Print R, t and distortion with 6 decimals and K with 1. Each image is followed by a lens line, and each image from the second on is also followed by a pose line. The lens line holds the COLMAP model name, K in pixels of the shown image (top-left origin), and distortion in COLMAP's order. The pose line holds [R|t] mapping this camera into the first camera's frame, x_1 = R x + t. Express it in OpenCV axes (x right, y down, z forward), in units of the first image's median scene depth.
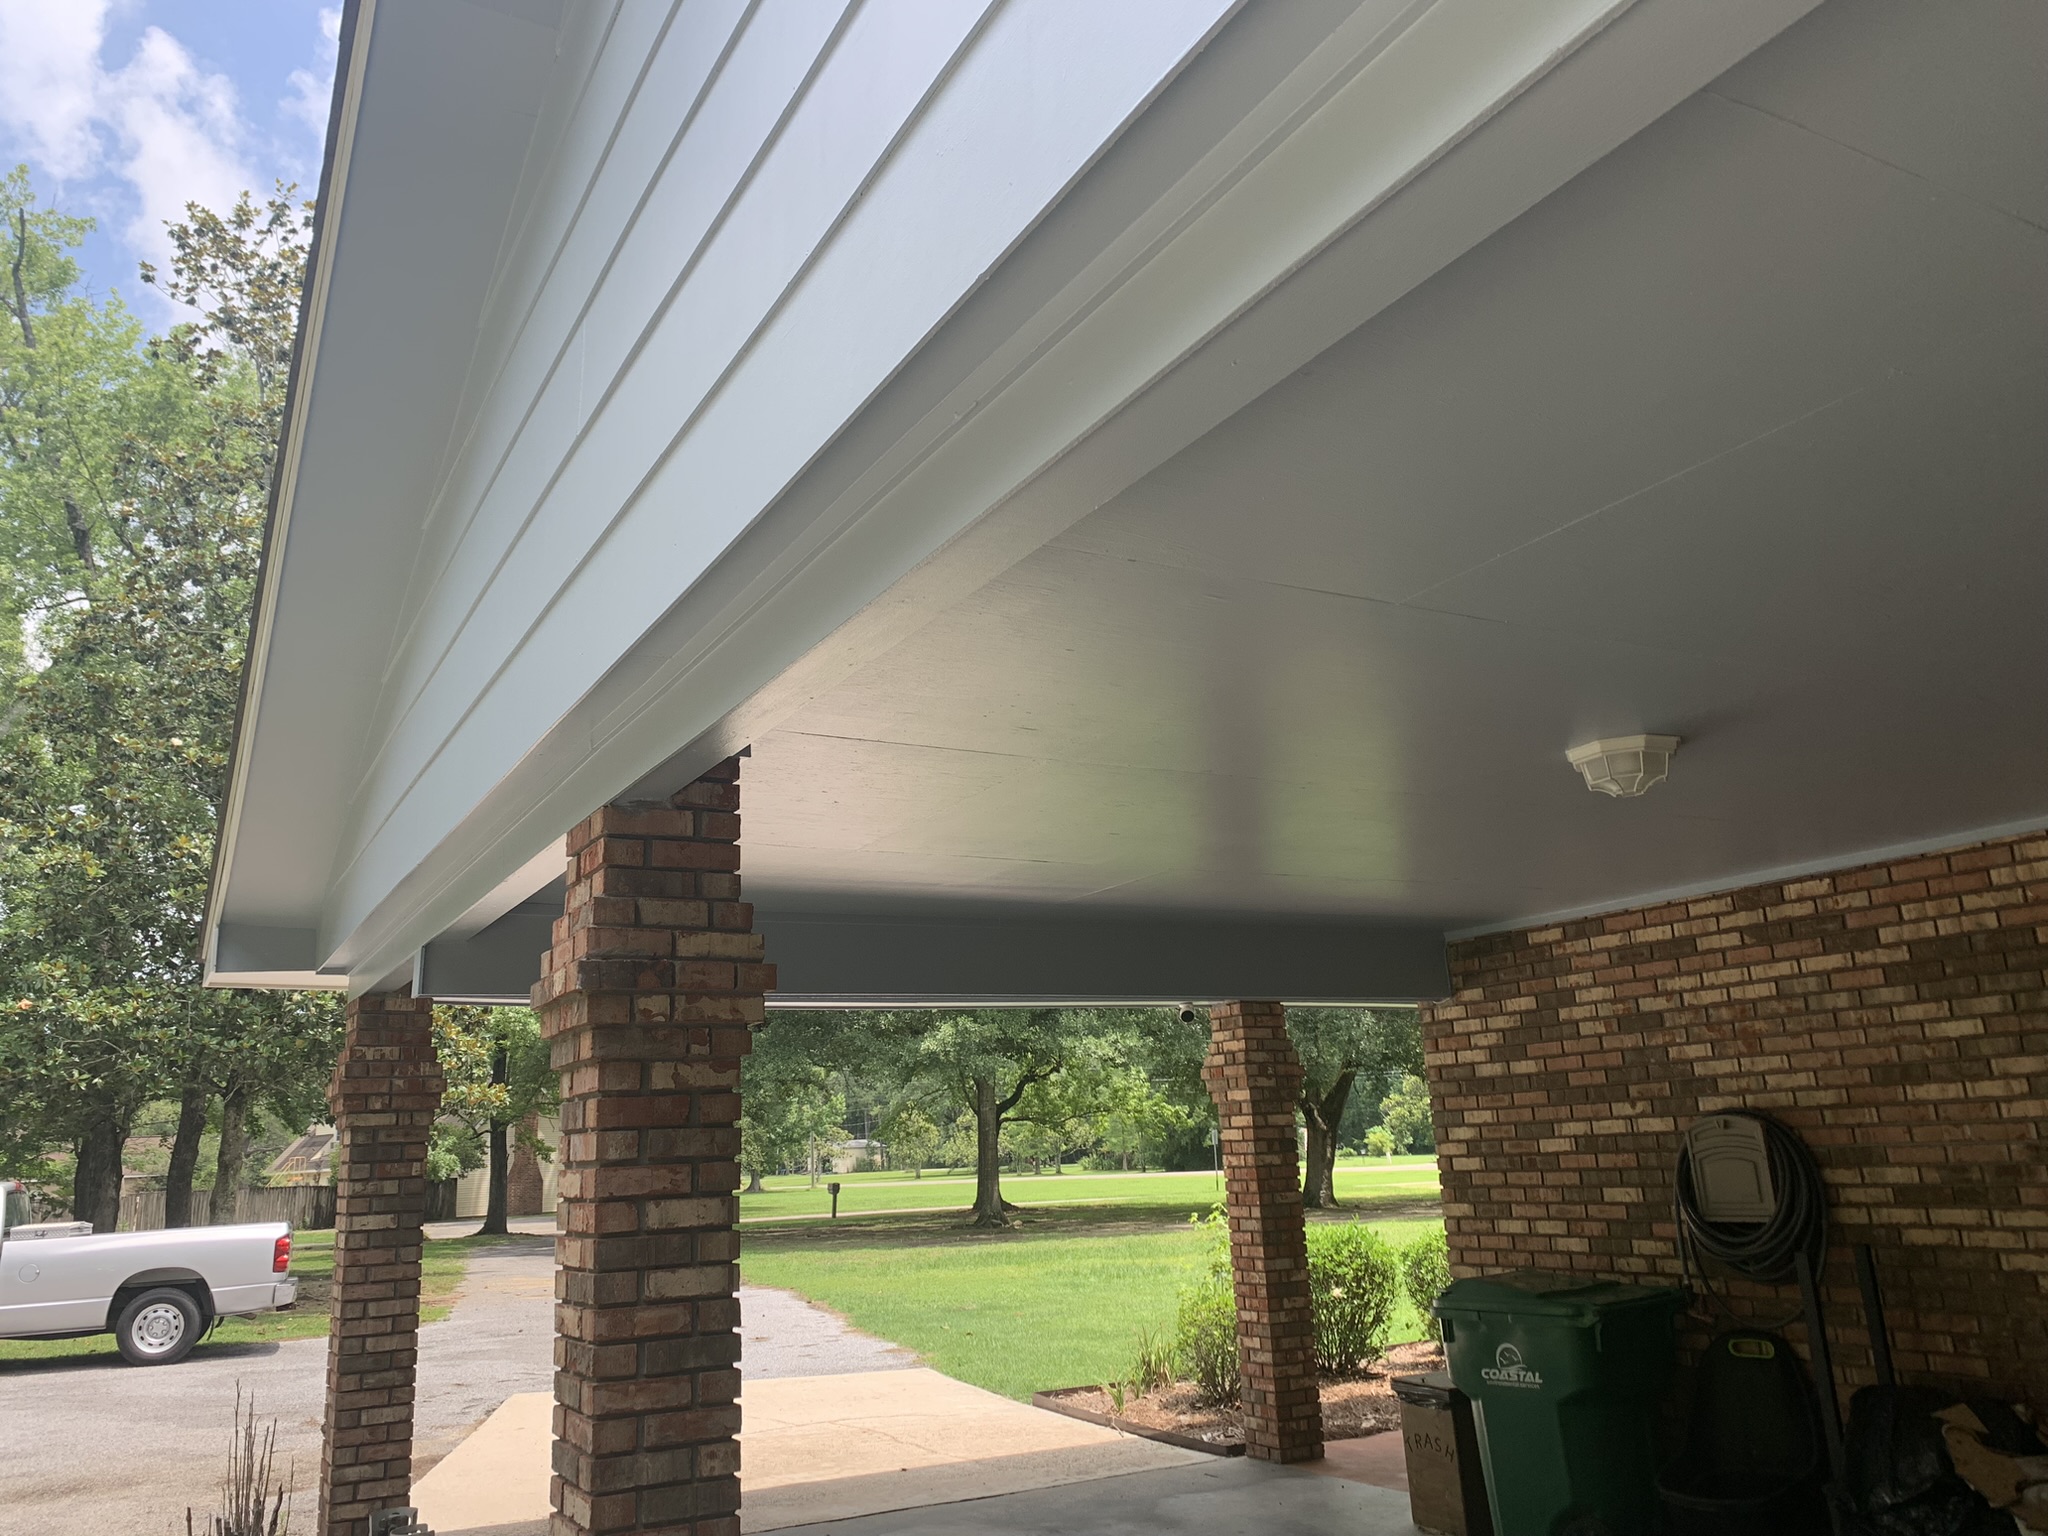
lens RADIAL K [[1596.8, 0, 1028.9], [0, 1596.8, 753.7], [0, 0, 1]] dist [0.032360, -0.015656]
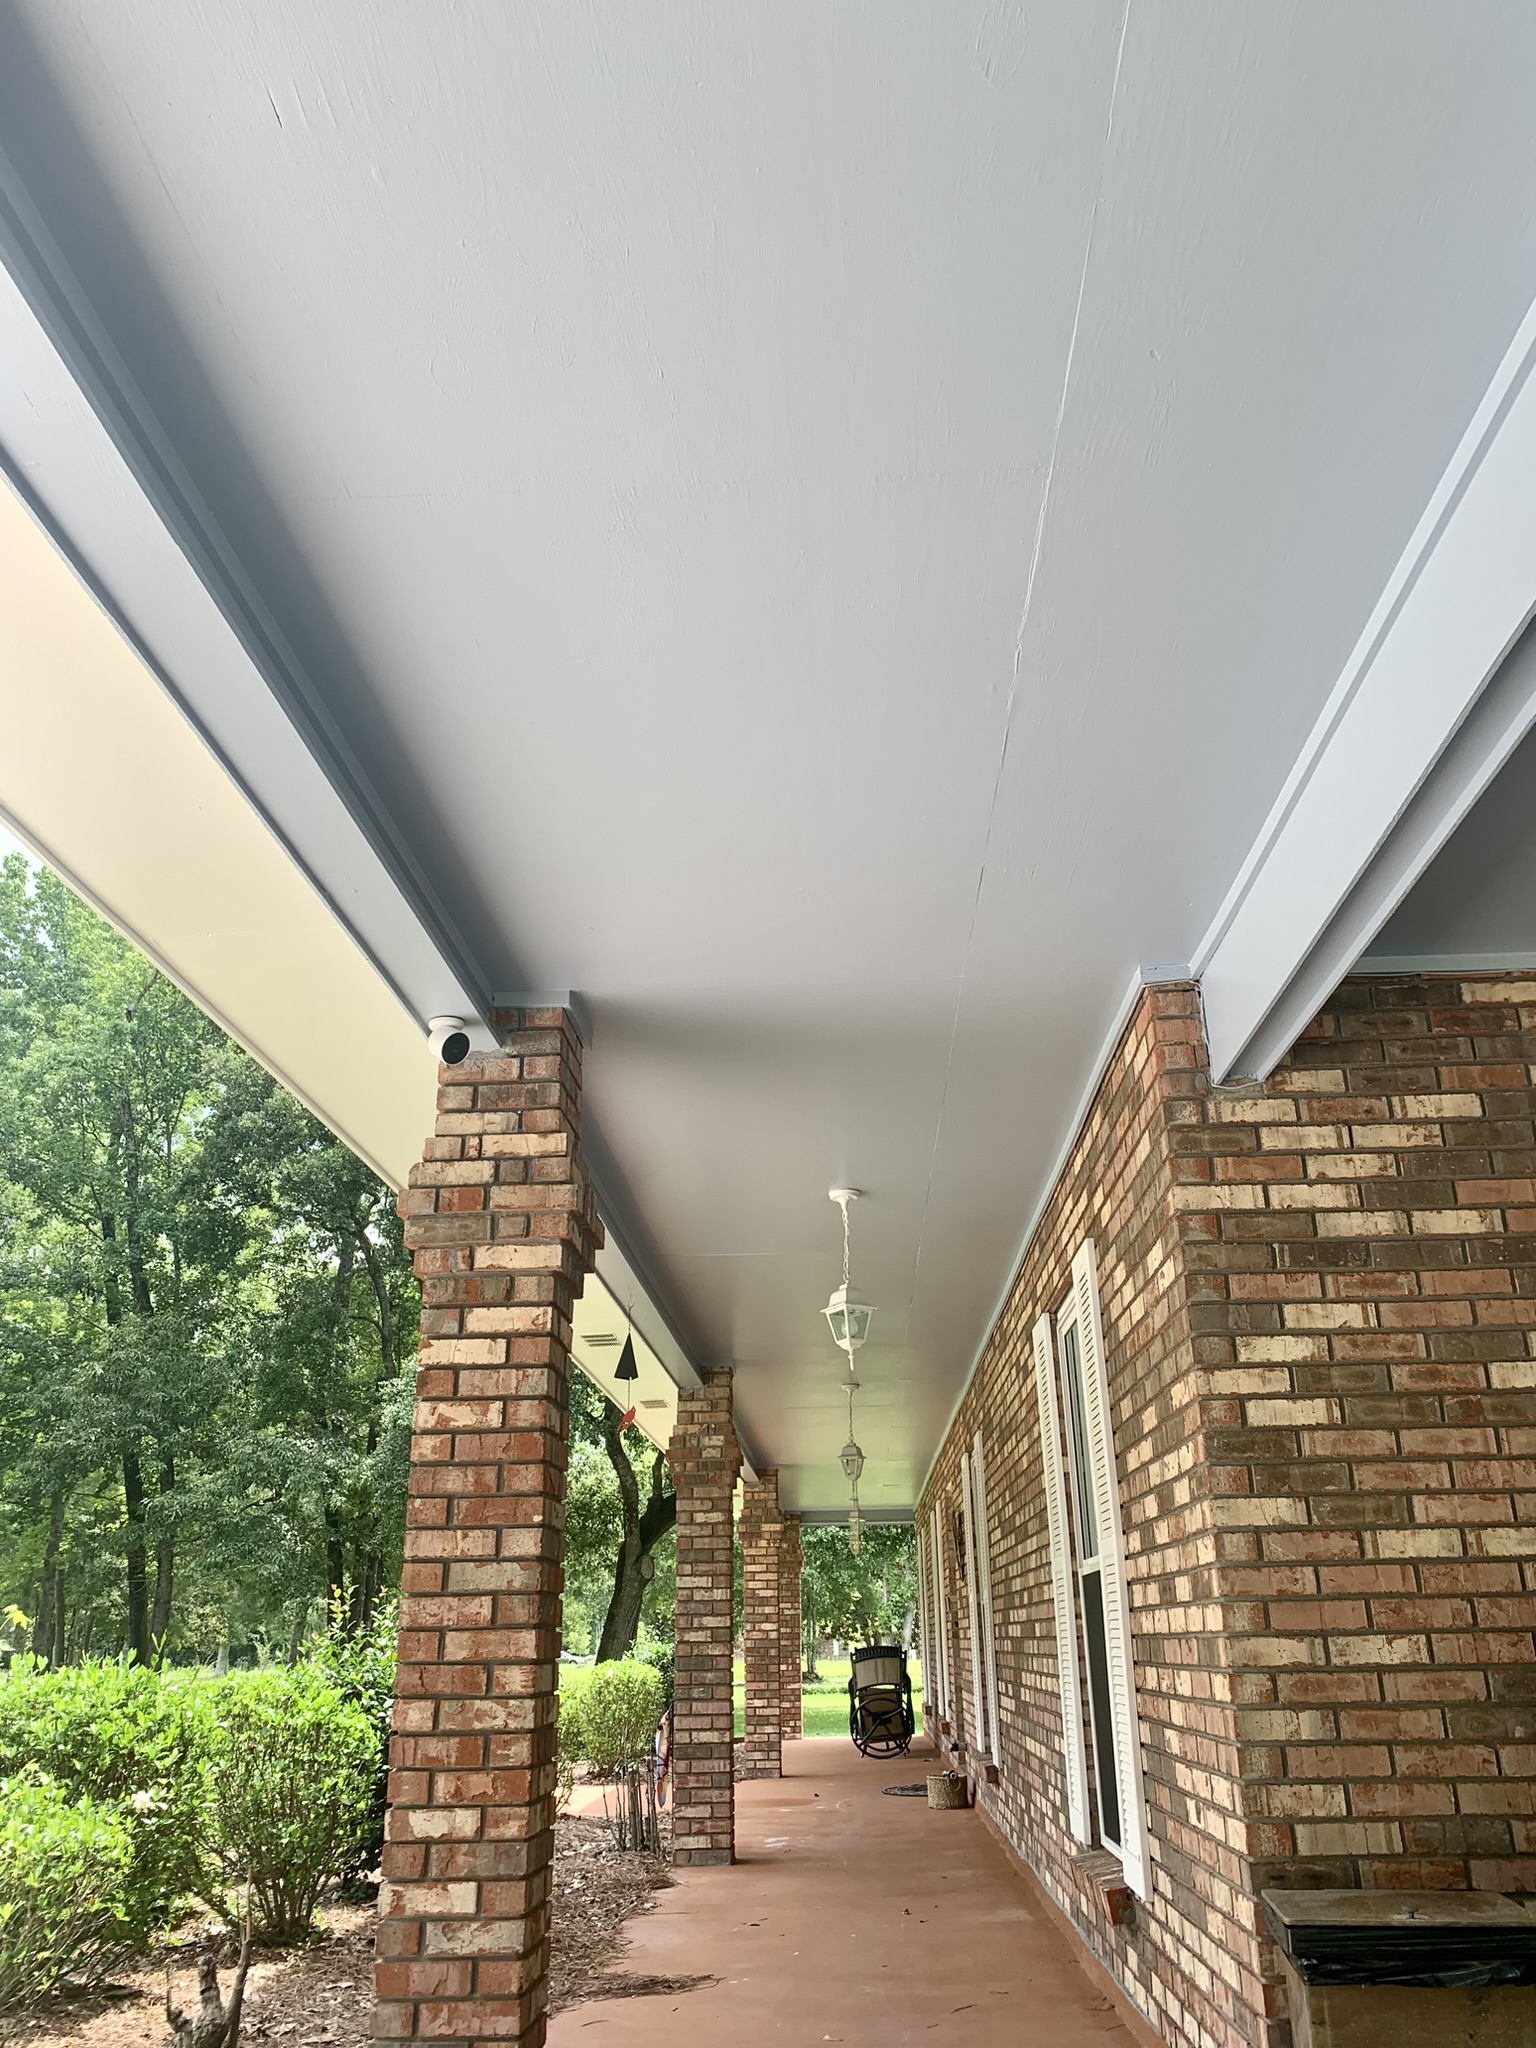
lens RADIAL K [[1596.8, 0, 764.6], [0, 1596.8, 1008.8], [0, 0, 1]] dist [0.032360, -0.015656]
pose [[0.533392, 0.361376, 0.764788, -0.225421], [-0.211485, 0.932405, -0.293080, 0.333011], [-0.819003, -0.005415, 0.573763, 0.901267]]
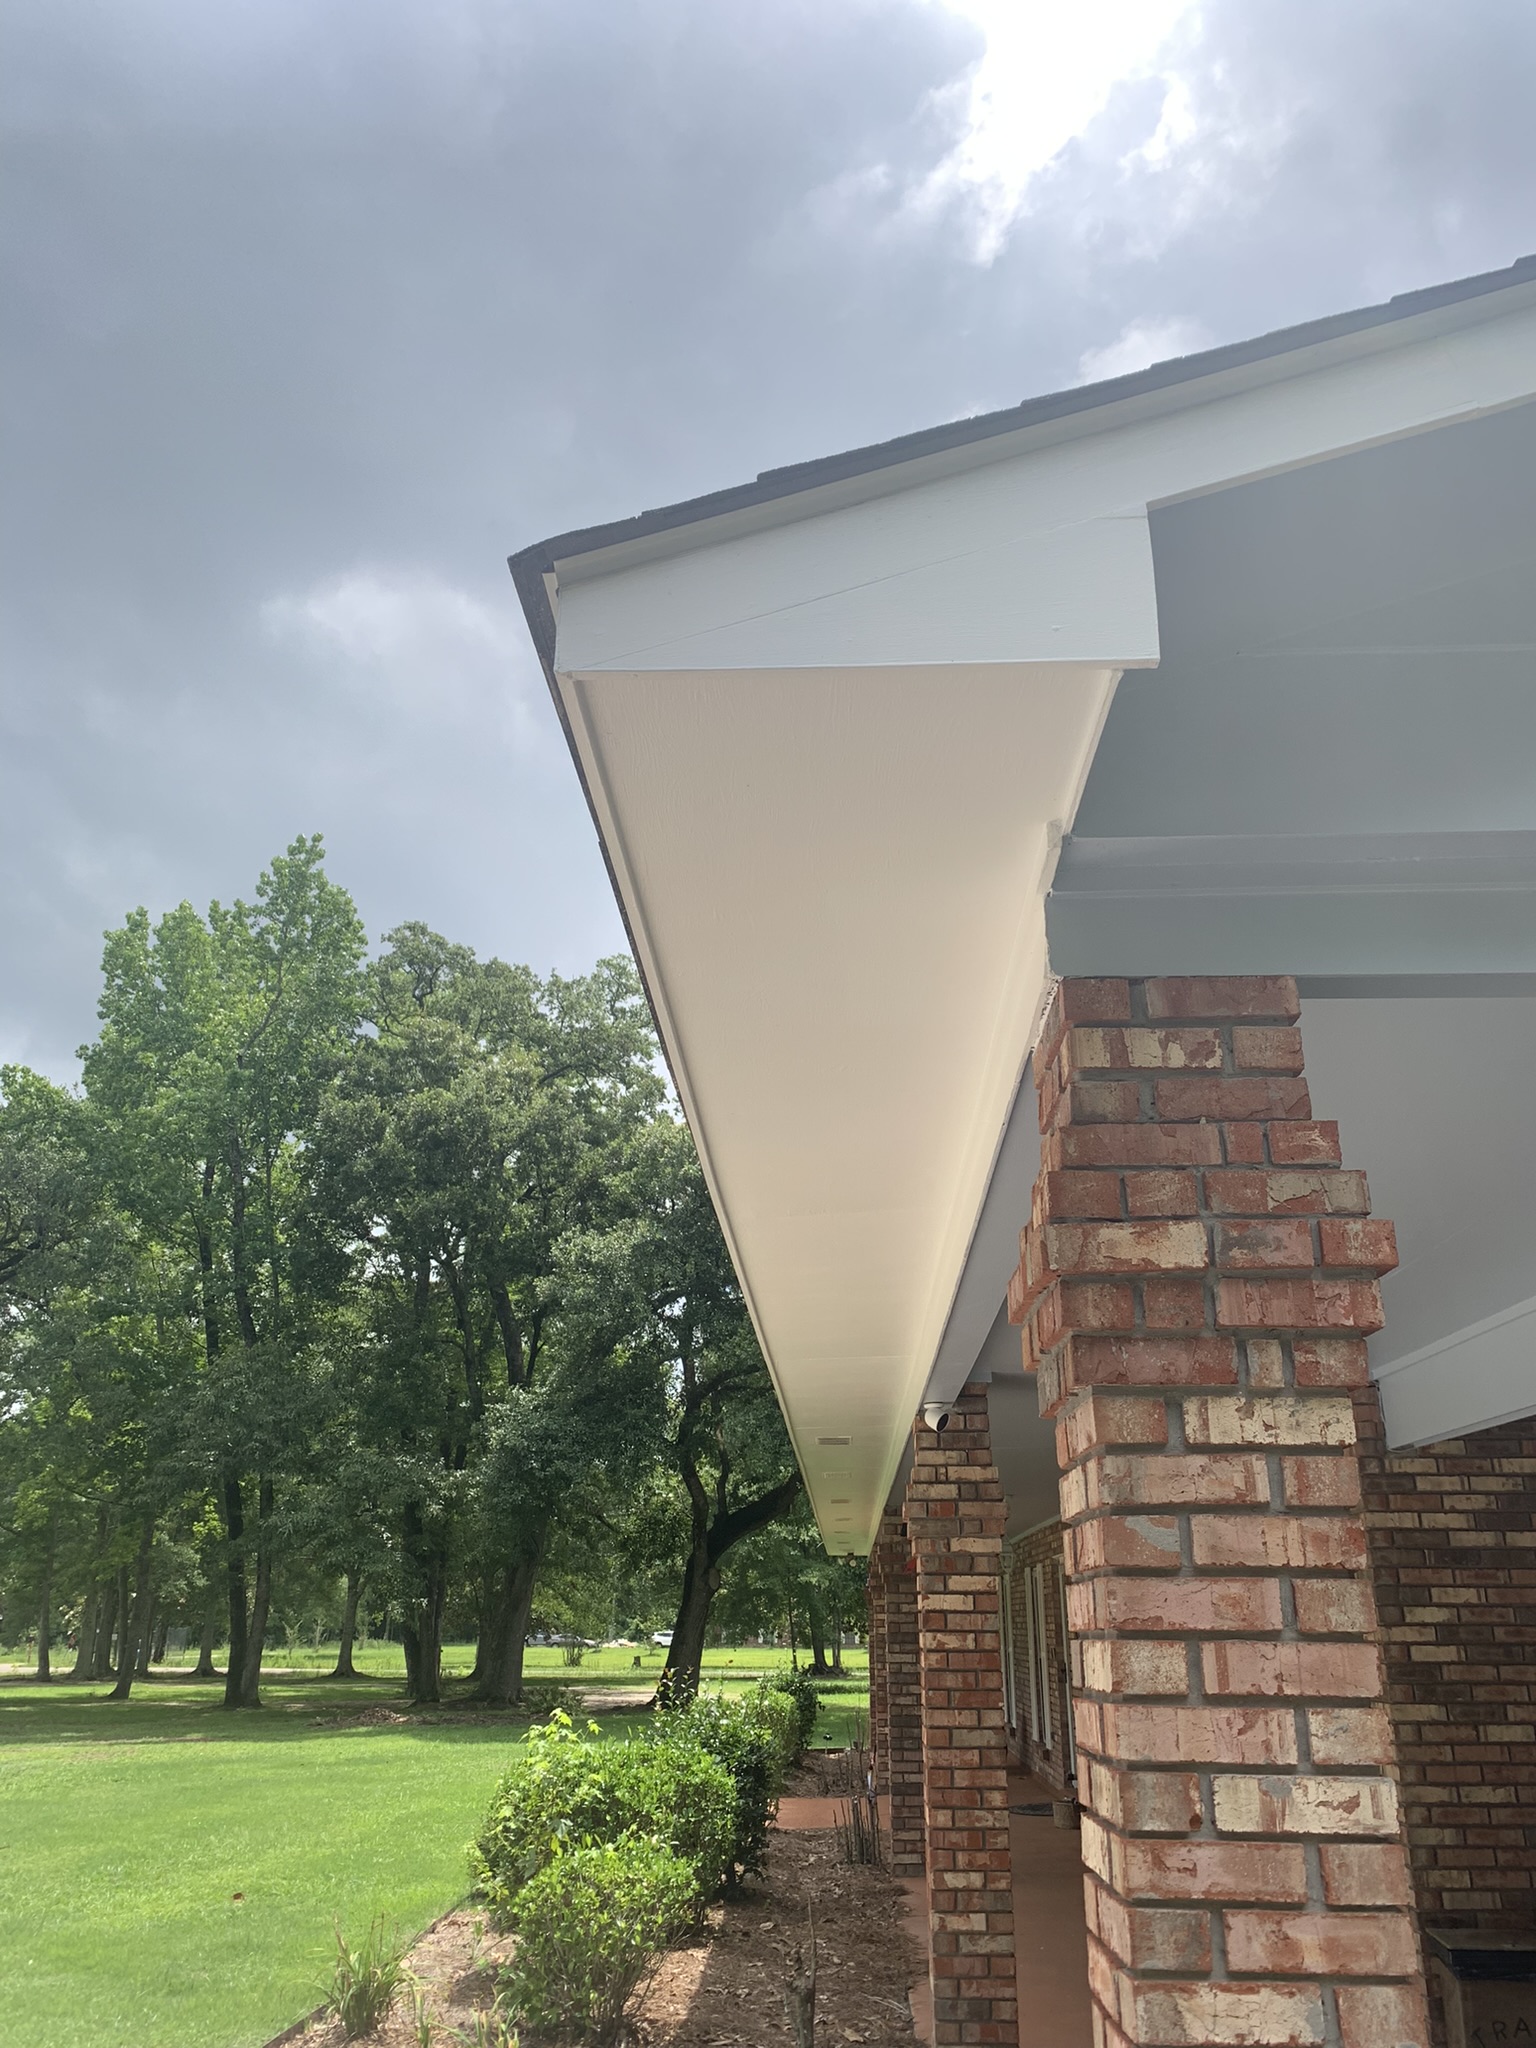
lens RADIAL K [[1596.8, 0, 763.5], [0, 1596.8, 1016.8], [0, 0, 1]] dist [0.032360, -0.015656]
pose [[0.531272, 0.357959, 0.767864, -0.699633], [-0.225756, 0.933398, -0.278930, 0.272932], [-0.816568, -0.025163, 0.576700, 0.855647]]
